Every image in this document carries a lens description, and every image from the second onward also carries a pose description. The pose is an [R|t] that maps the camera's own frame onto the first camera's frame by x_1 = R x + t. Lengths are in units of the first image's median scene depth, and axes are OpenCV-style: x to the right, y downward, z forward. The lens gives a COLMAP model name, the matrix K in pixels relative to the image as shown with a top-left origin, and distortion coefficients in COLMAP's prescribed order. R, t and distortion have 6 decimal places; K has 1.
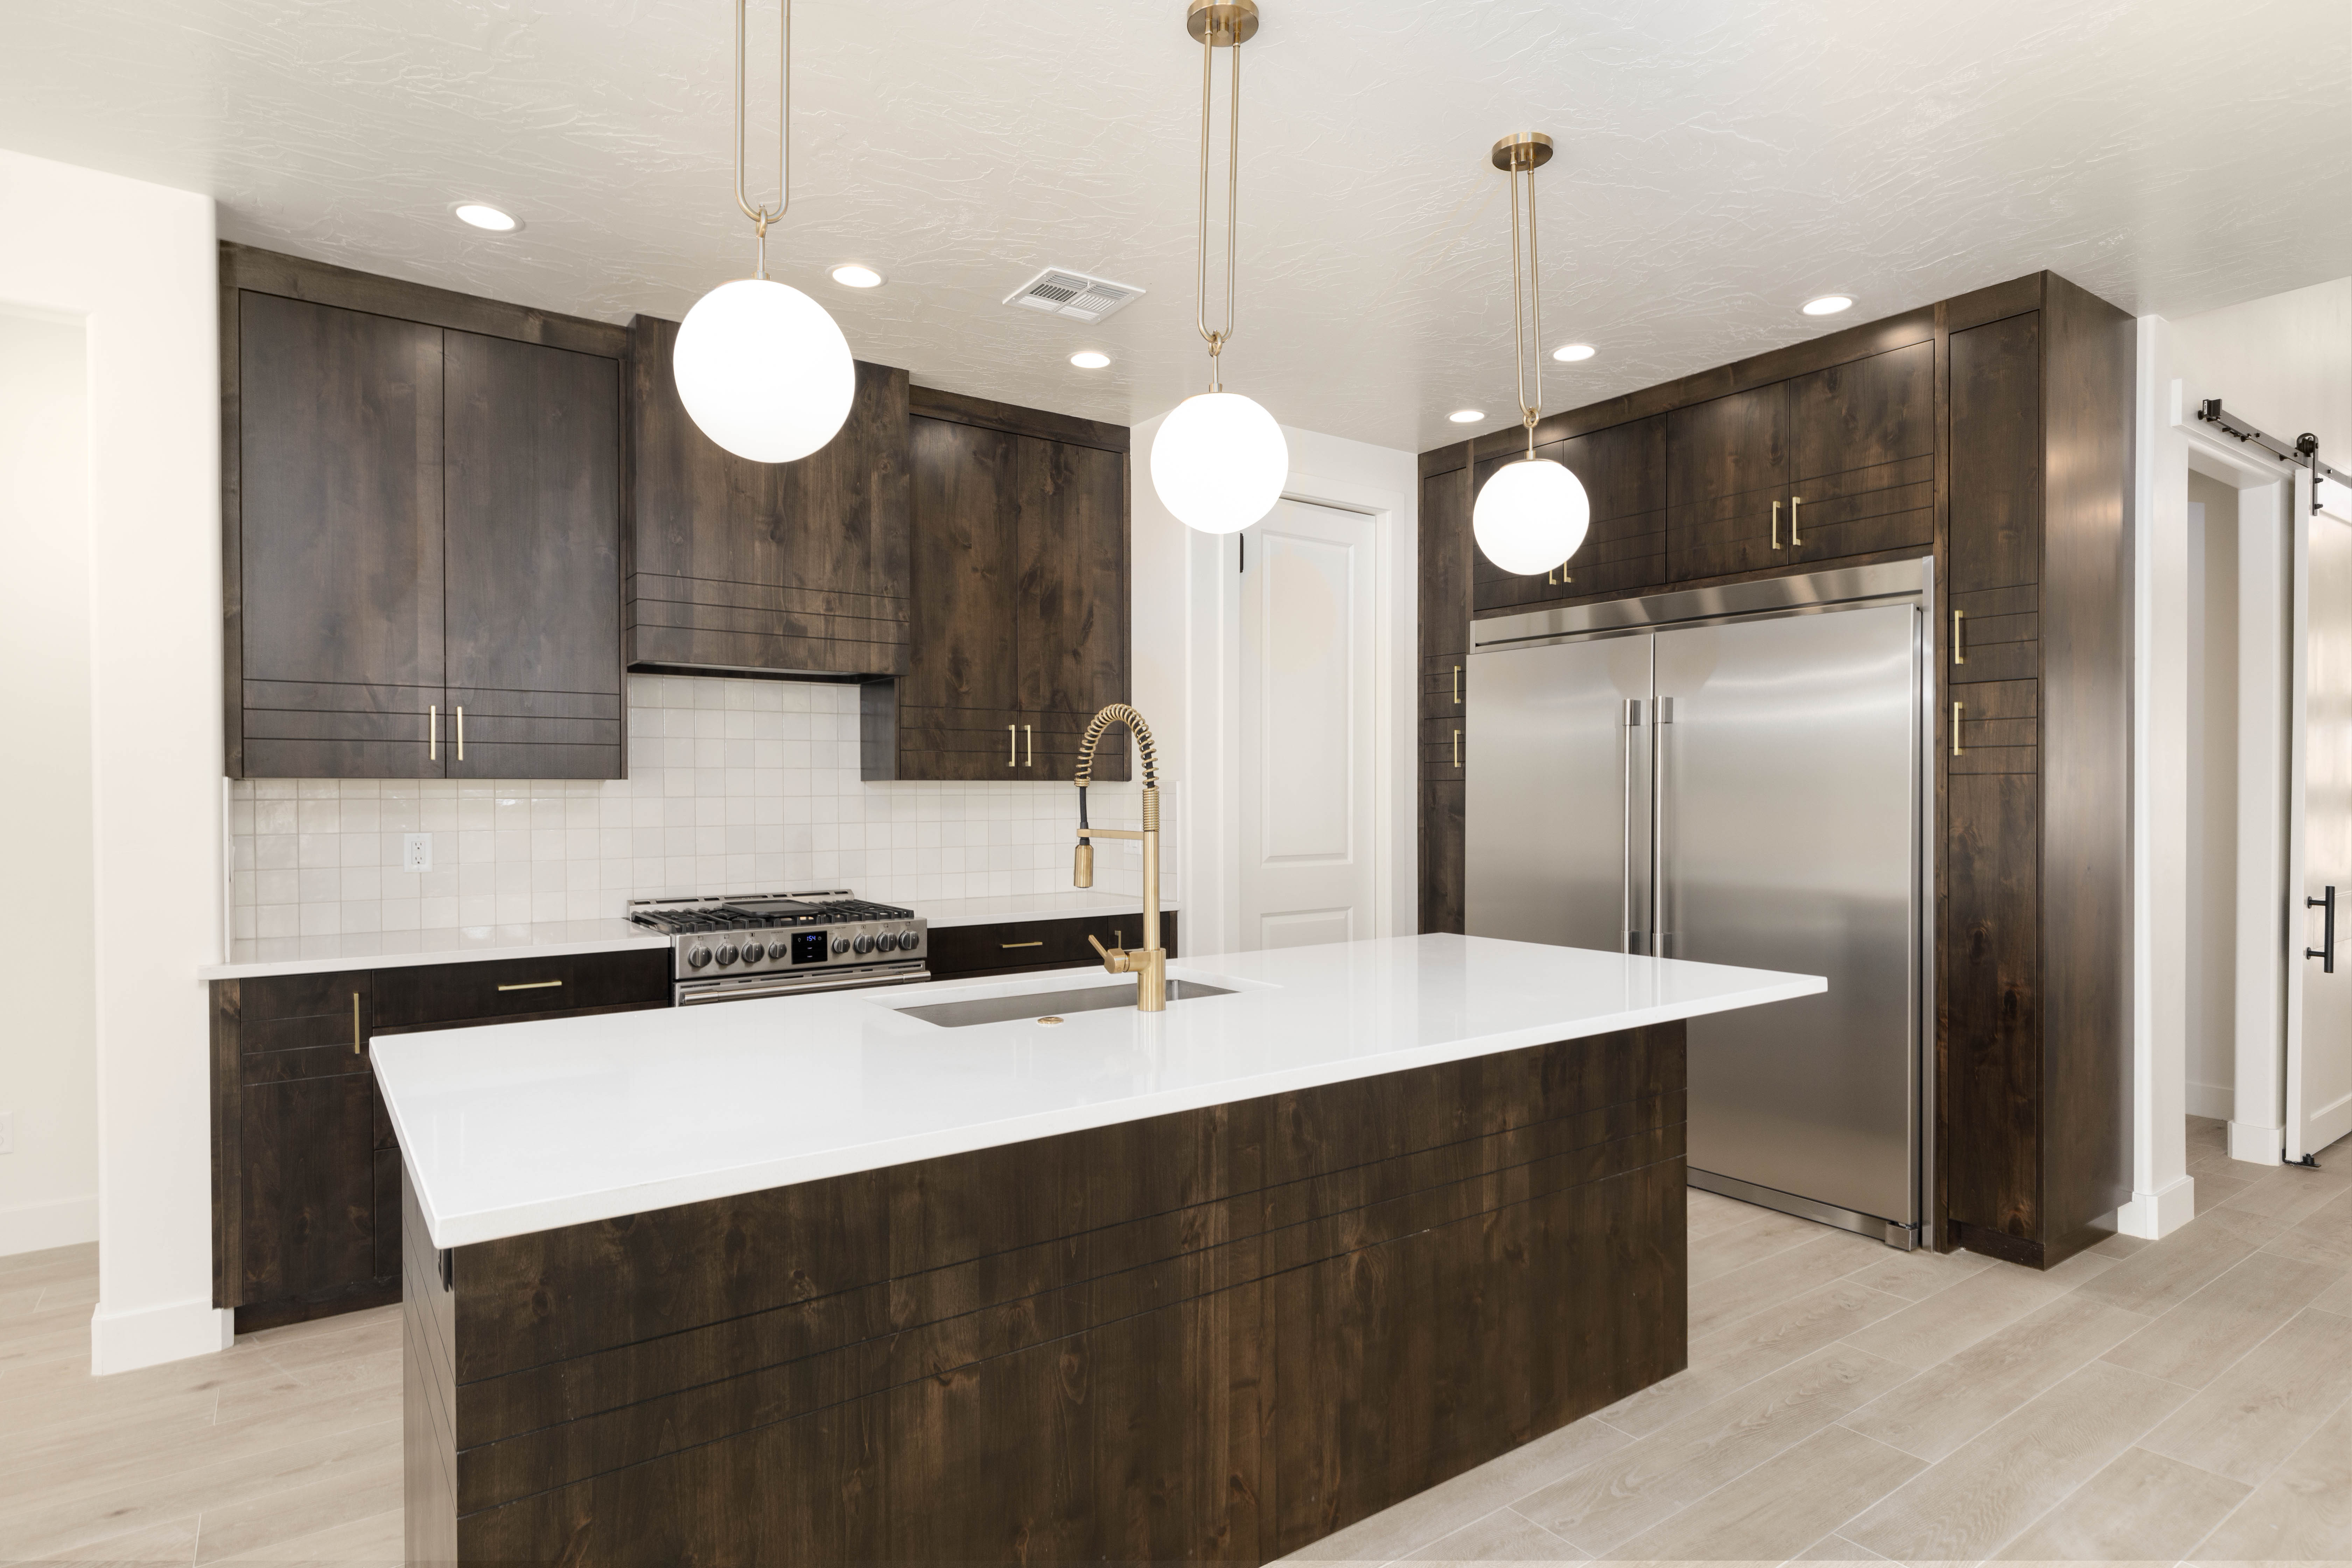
lens RADIAL K [[1268.9, 0, 1192.9], [0, 1268.9, 784.7], [0, 0, 1]] dist [0.001392, 0.001493]
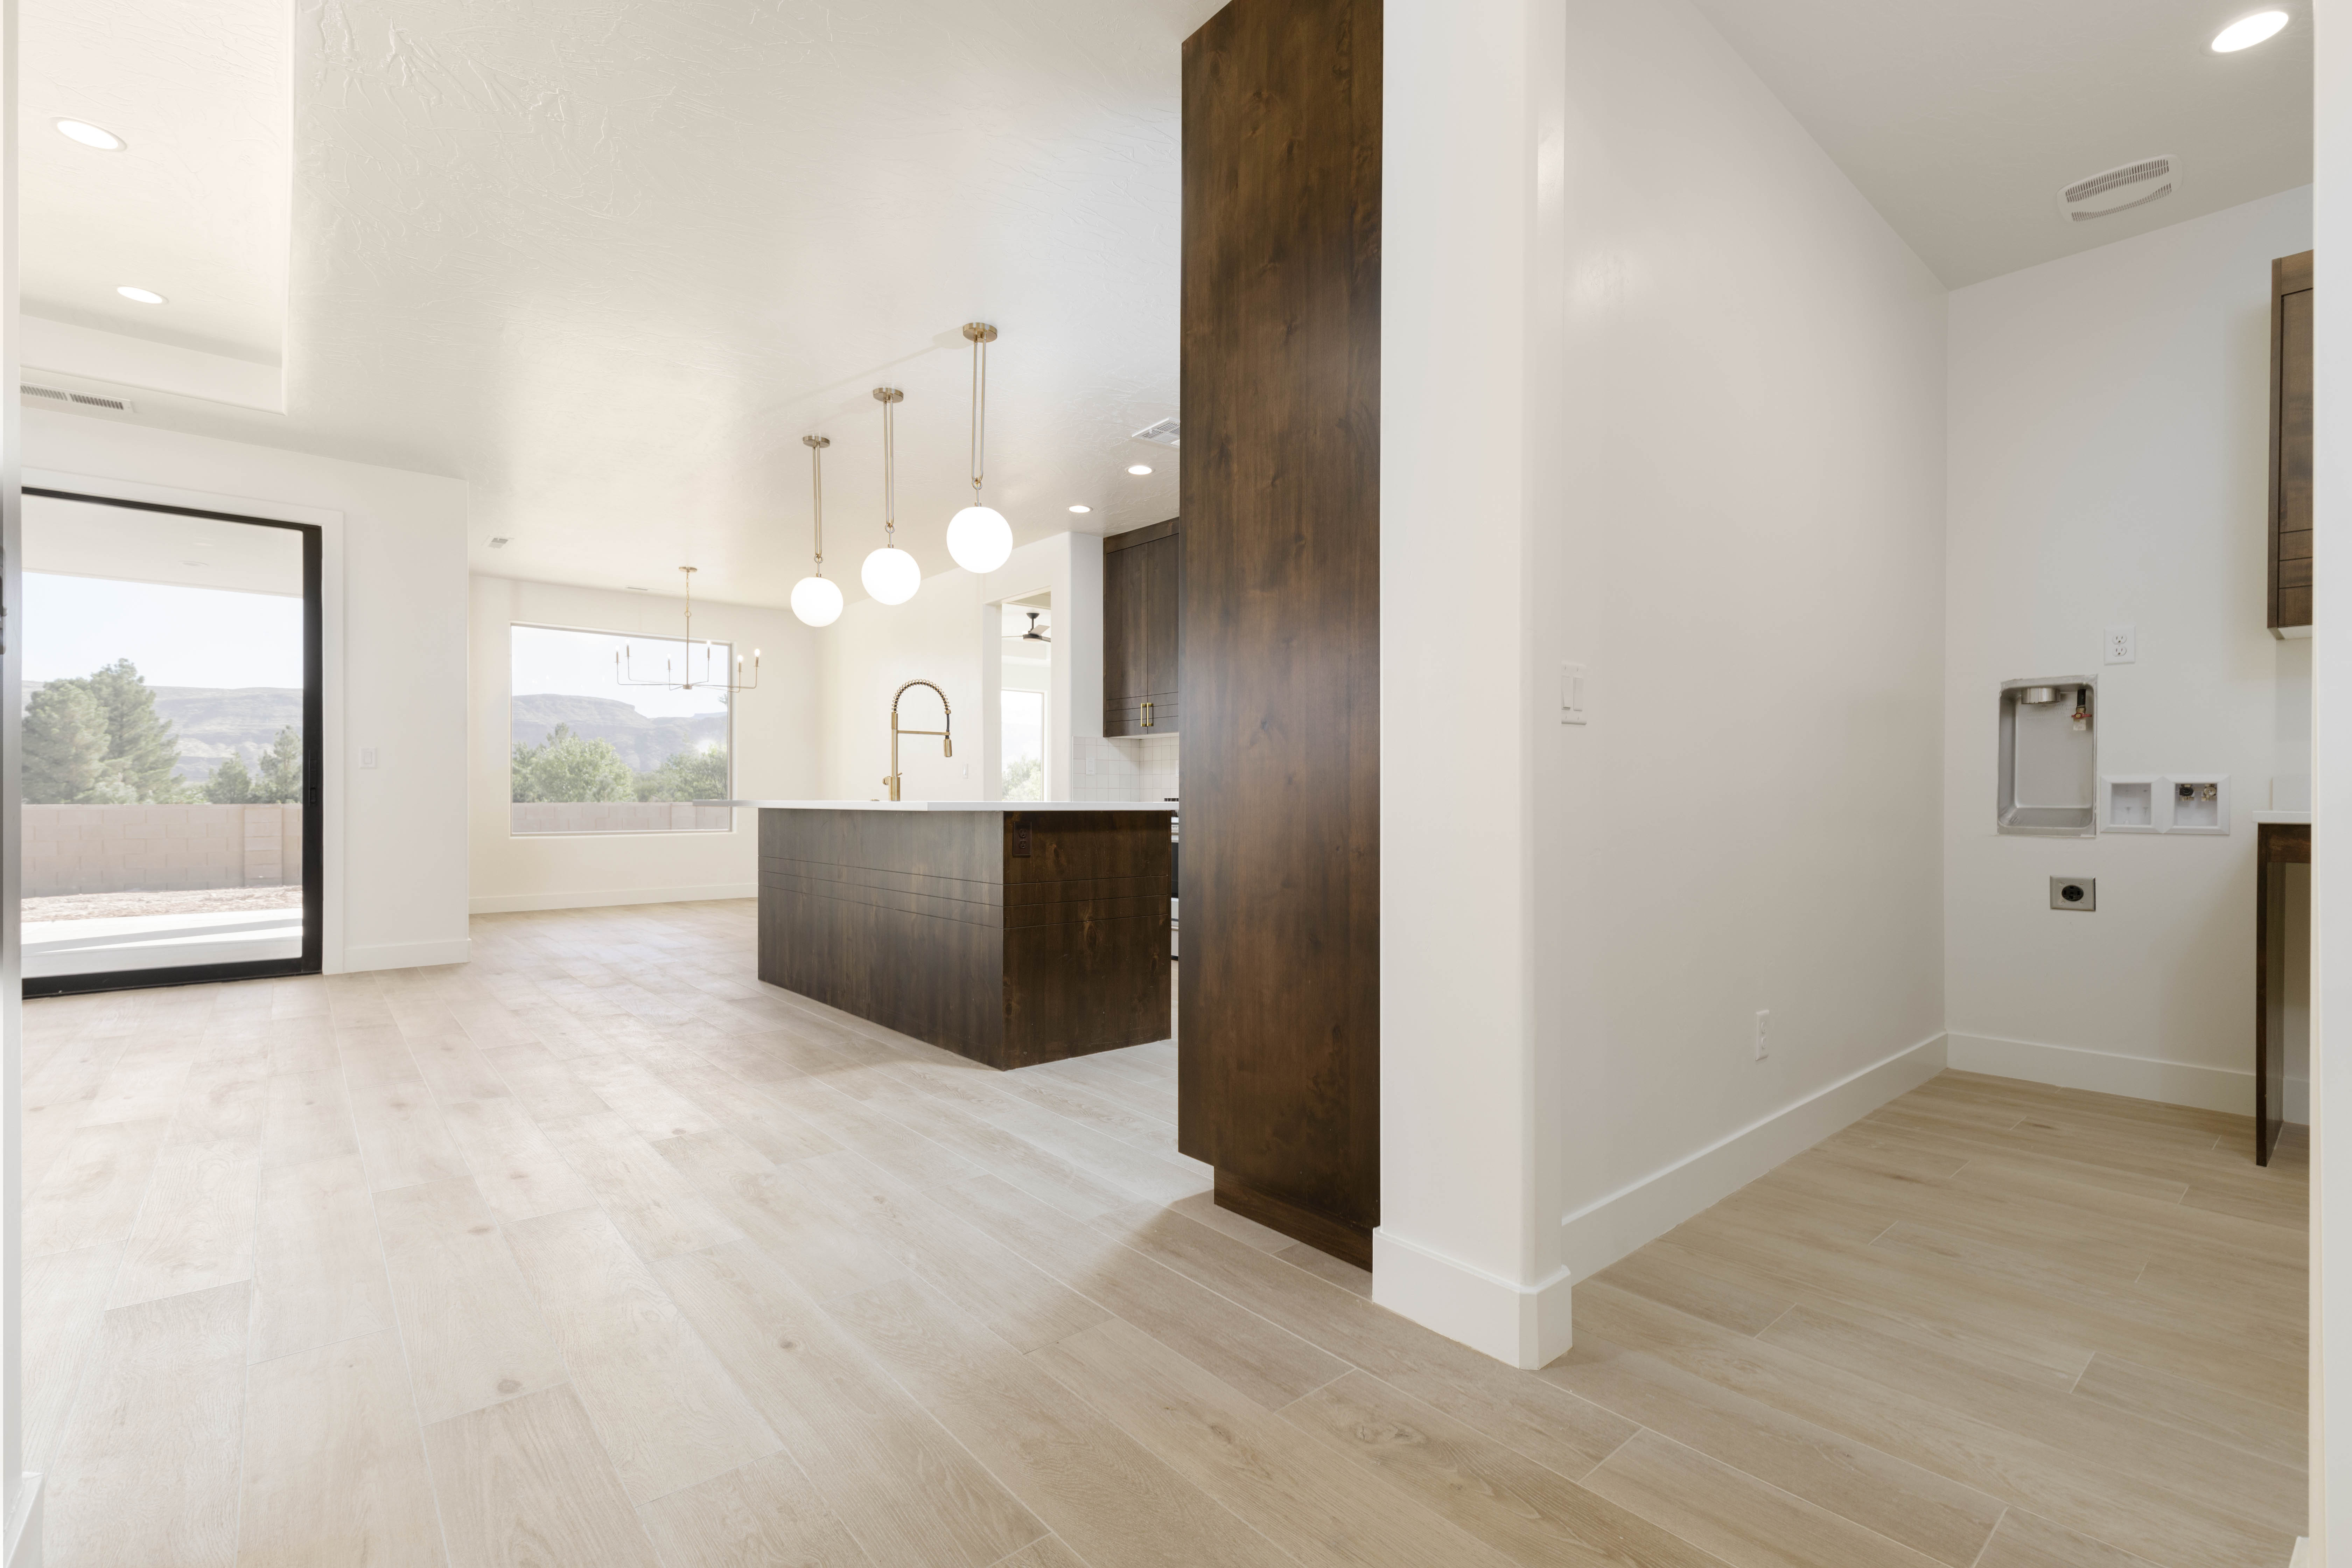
lens RADIAL K [[1053.2, 0, 1185.2], [0, 1053.2, 795.6], [0, 0, 1]] dist [0.007418, -0.000748]
pose [[0.083250, 0.000883, -0.996528, 1.323865], [0.001497, 0.999998, 0.001011, 0.107869], [0.996528, -0.001576, 0.083248, 0.894747]]
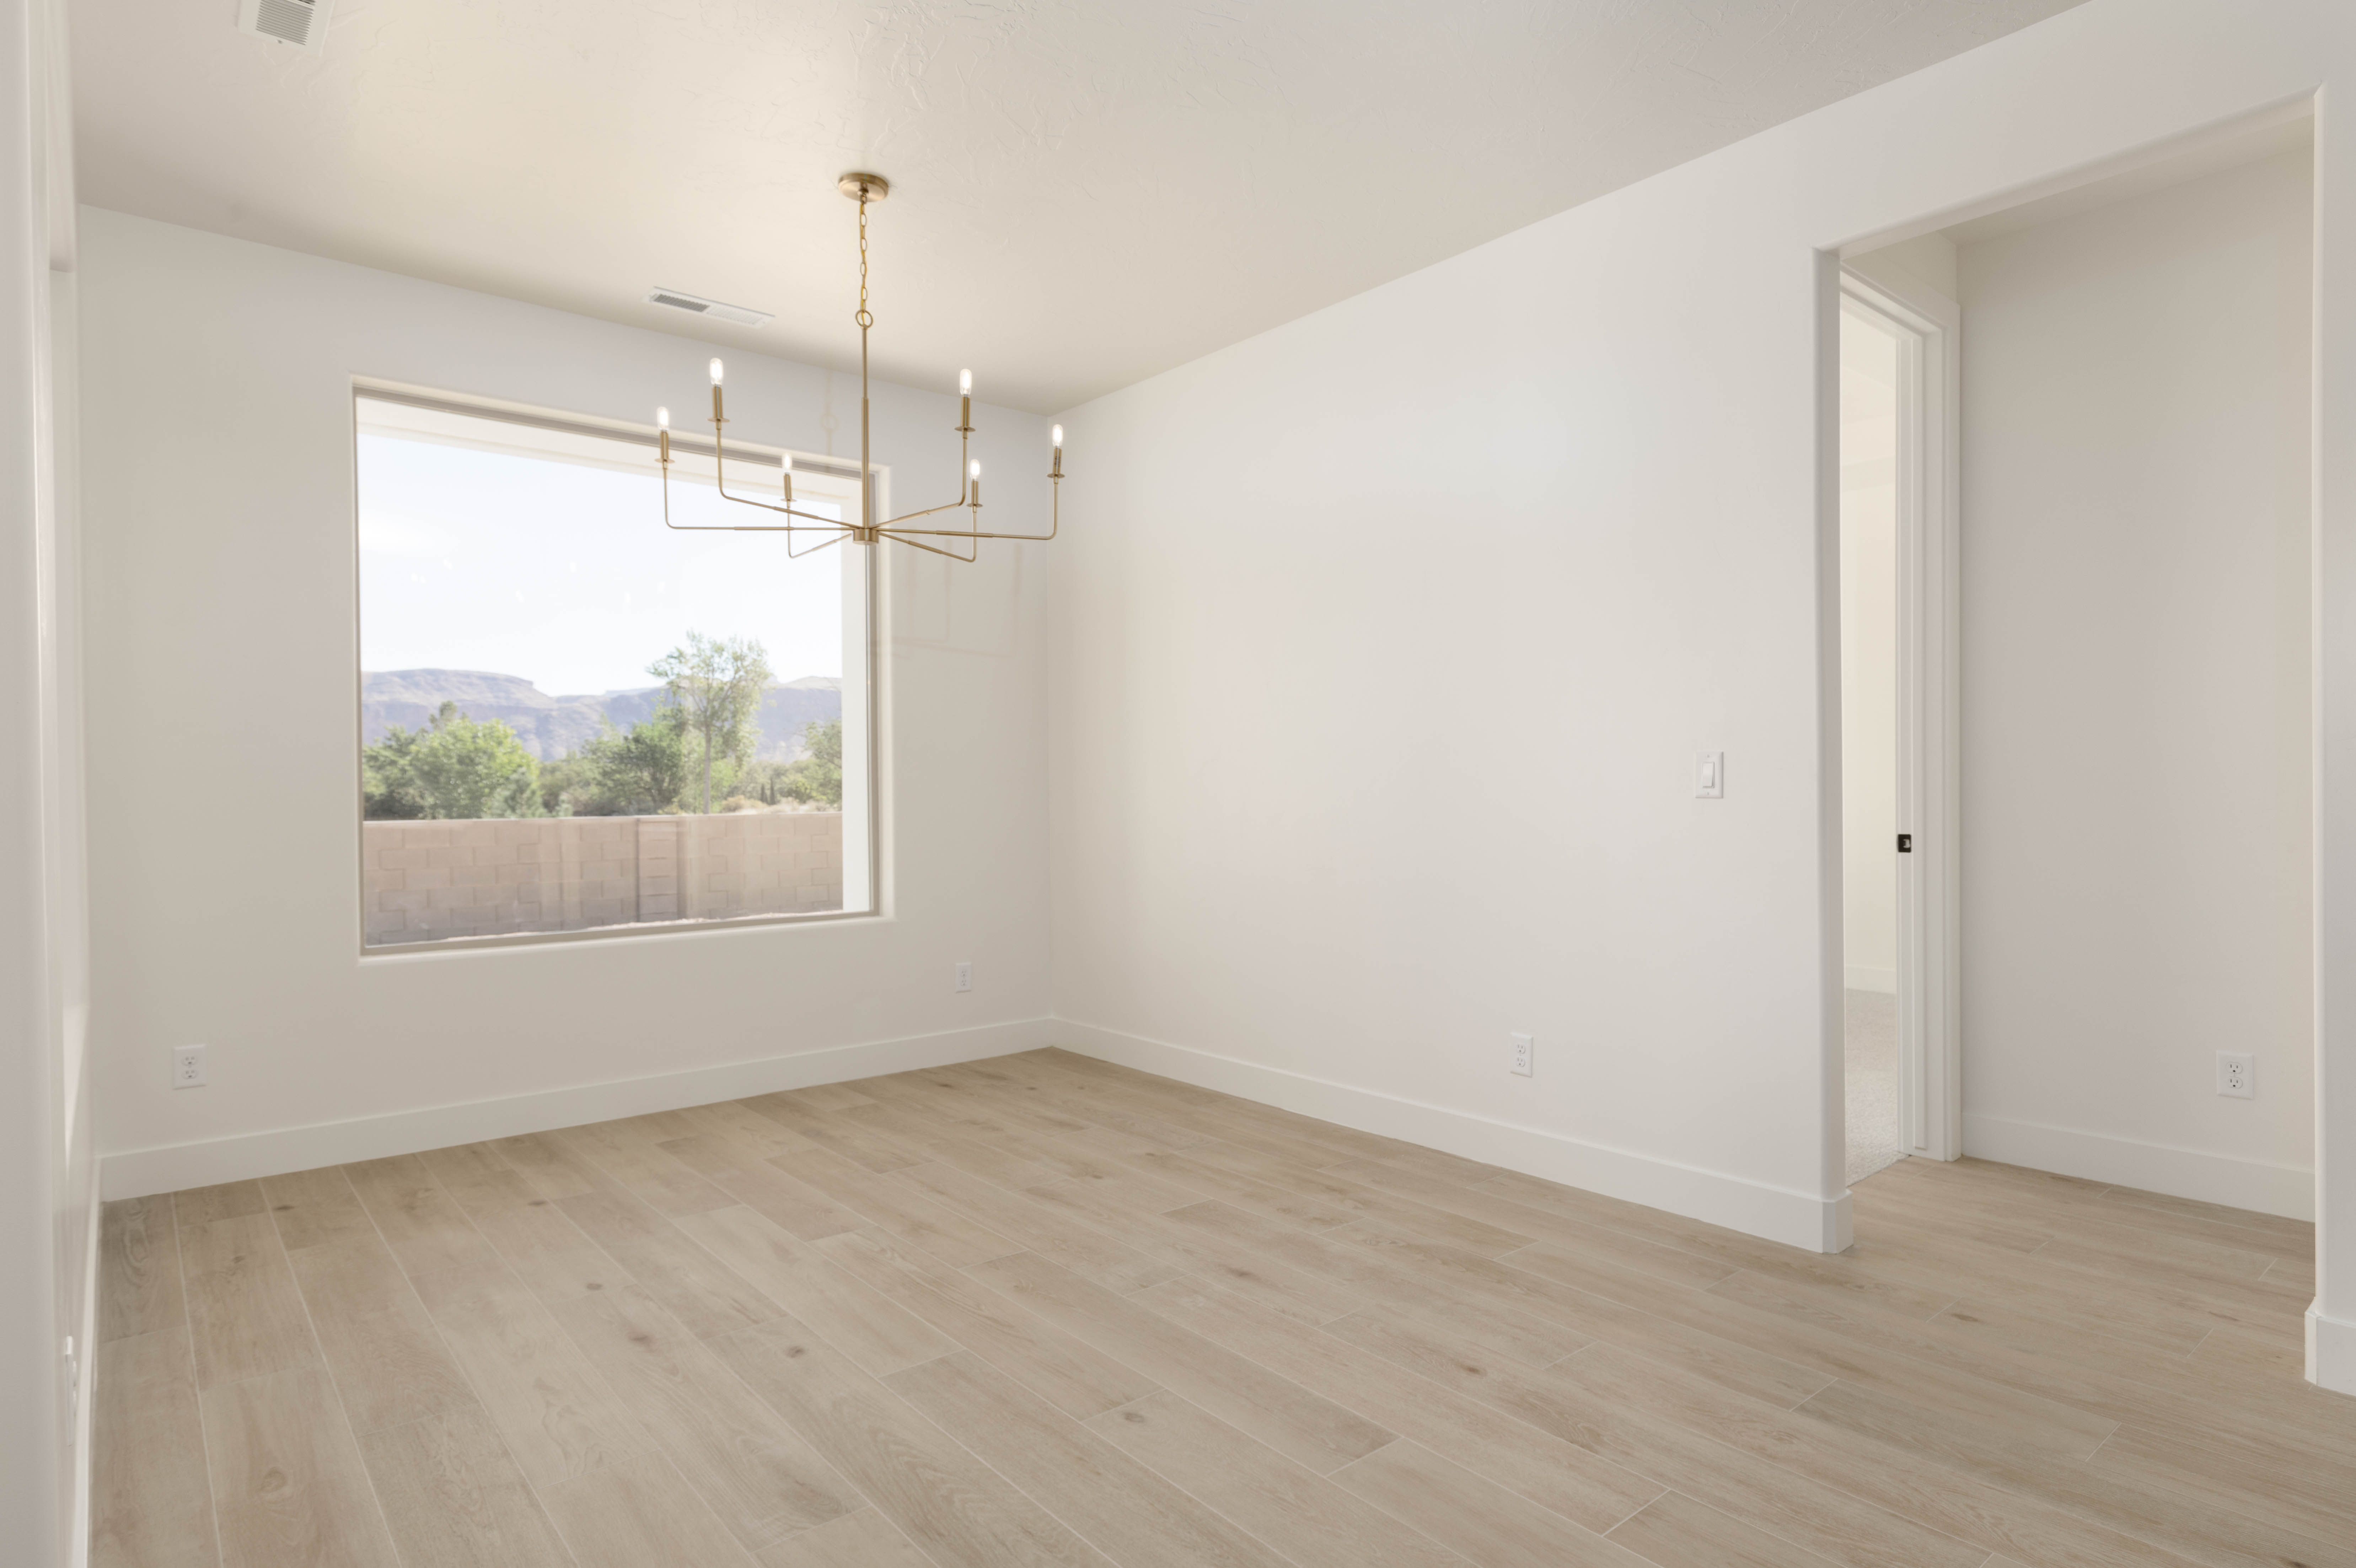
lens RADIAL K [[1270.9, 0, 1190.7], [0, 1270.9, 785.8], [0, 0, 1]] dist [0.001392, 0.001493]
pose [[0.079180, 0.001332, -0.996859, -0.081075], [0.009158, 0.999956, 0.002064, 0.058180], [0.996818, -0.009293, 0.079164, 0.181547]]
